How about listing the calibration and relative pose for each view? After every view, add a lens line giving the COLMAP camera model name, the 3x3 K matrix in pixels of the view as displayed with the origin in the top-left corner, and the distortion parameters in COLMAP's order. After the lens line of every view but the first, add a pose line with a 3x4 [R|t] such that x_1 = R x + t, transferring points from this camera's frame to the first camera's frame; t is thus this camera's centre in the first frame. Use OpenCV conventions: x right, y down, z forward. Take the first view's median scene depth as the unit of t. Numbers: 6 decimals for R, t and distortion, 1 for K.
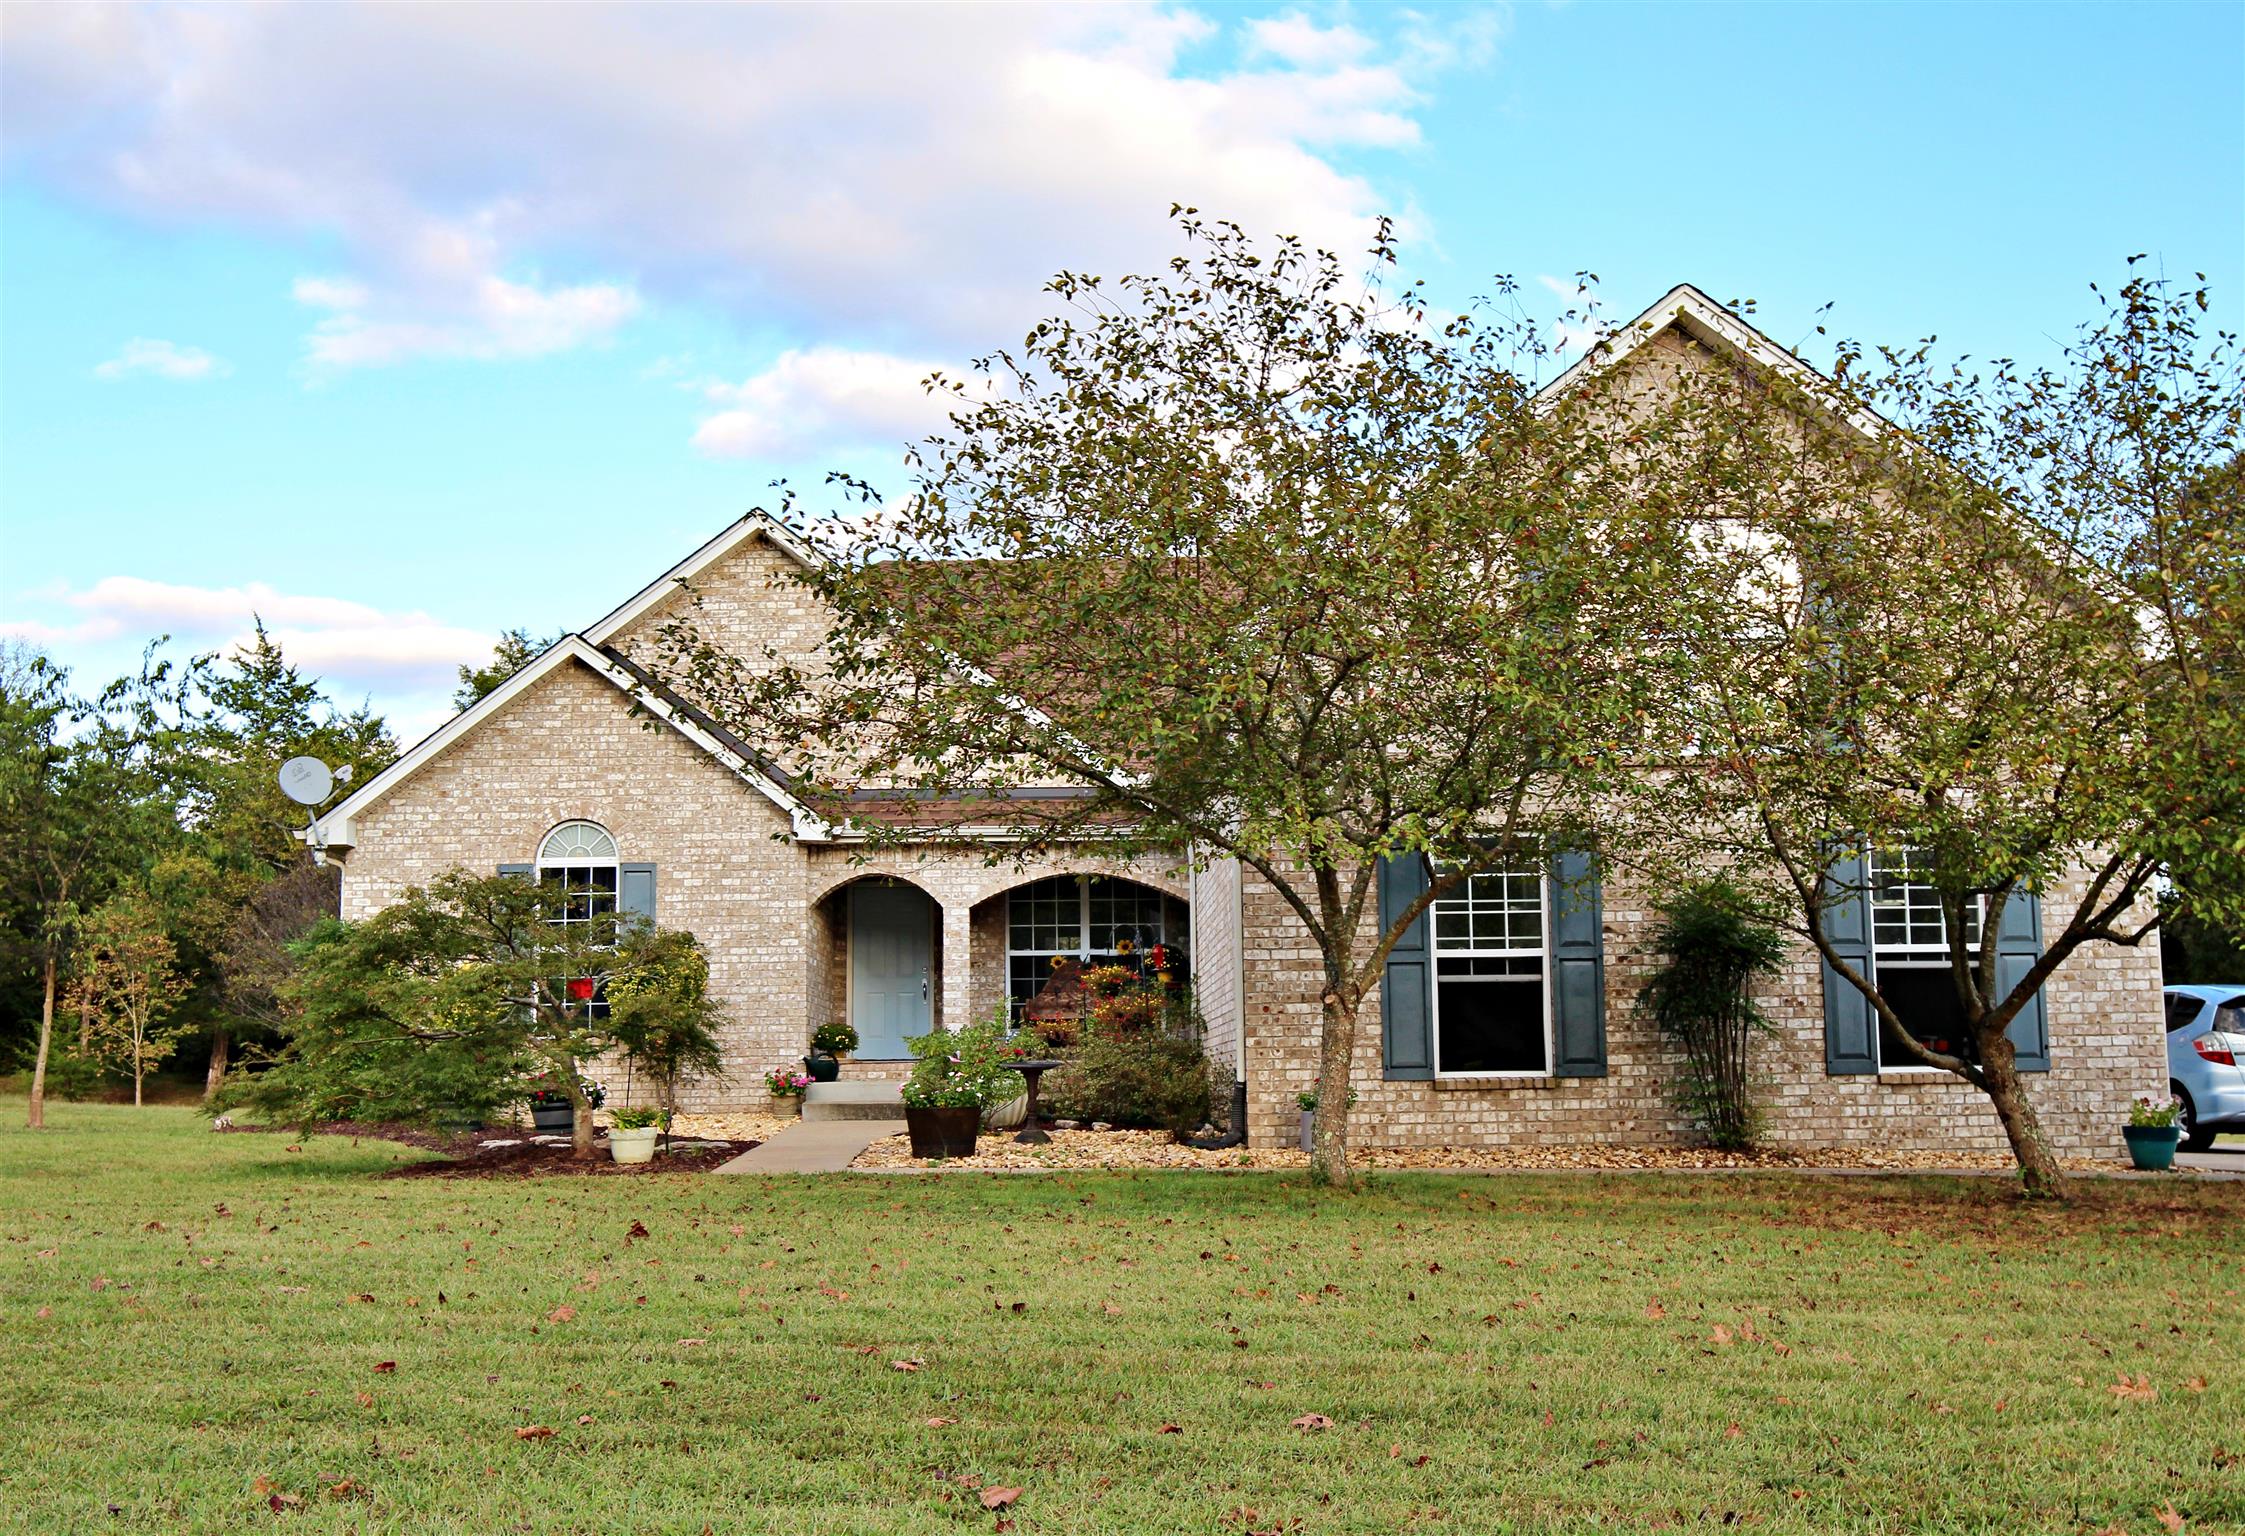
lens RADIAL K [[2300.6, 0, 1114.6], [0, 2300.6, 767.5], [0, 0, 1]] dist [0.003939, 0.000000]
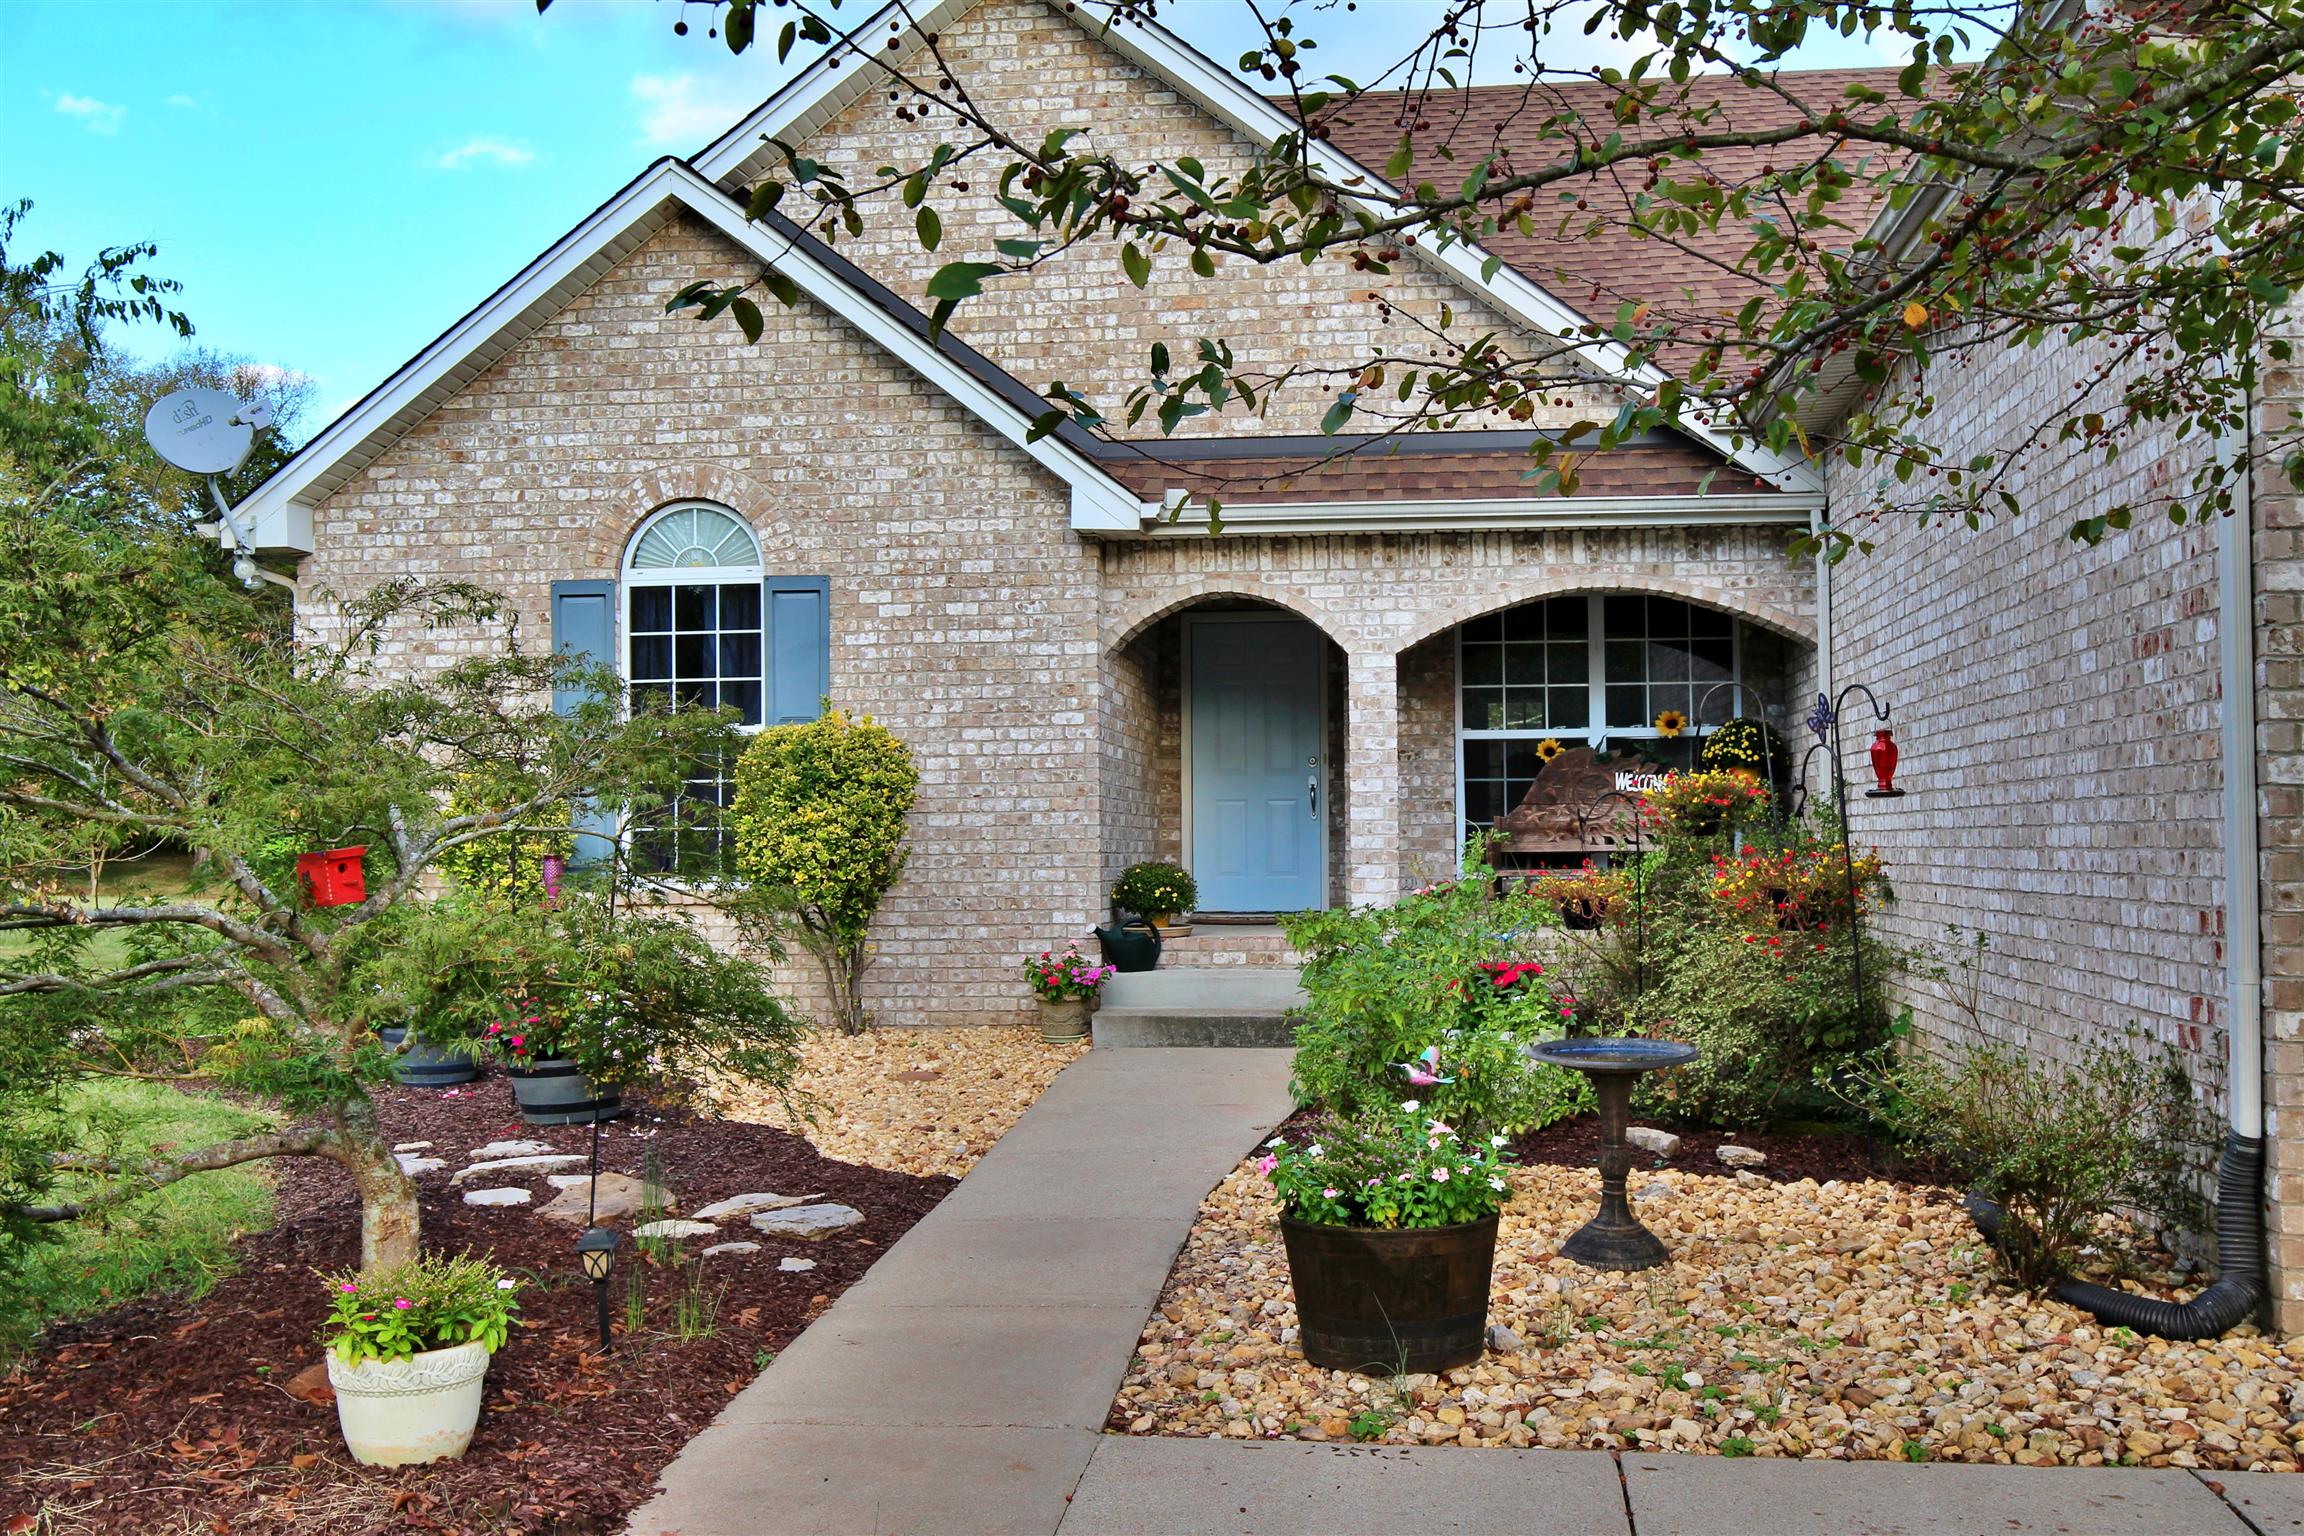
lens RADIAL K [[2181.3, 0, 1163.8], [0, 2181.3, 757.3], [0, 0, 1]] dist [0.011027, 0.000000]
pose [[0.989527, 0.000814, -0.144347, -0.043670], [0.013917, 0.994788, 0.101014, 0.032876], [0.143677, -0.101965, 0.984358, 0.488934]]
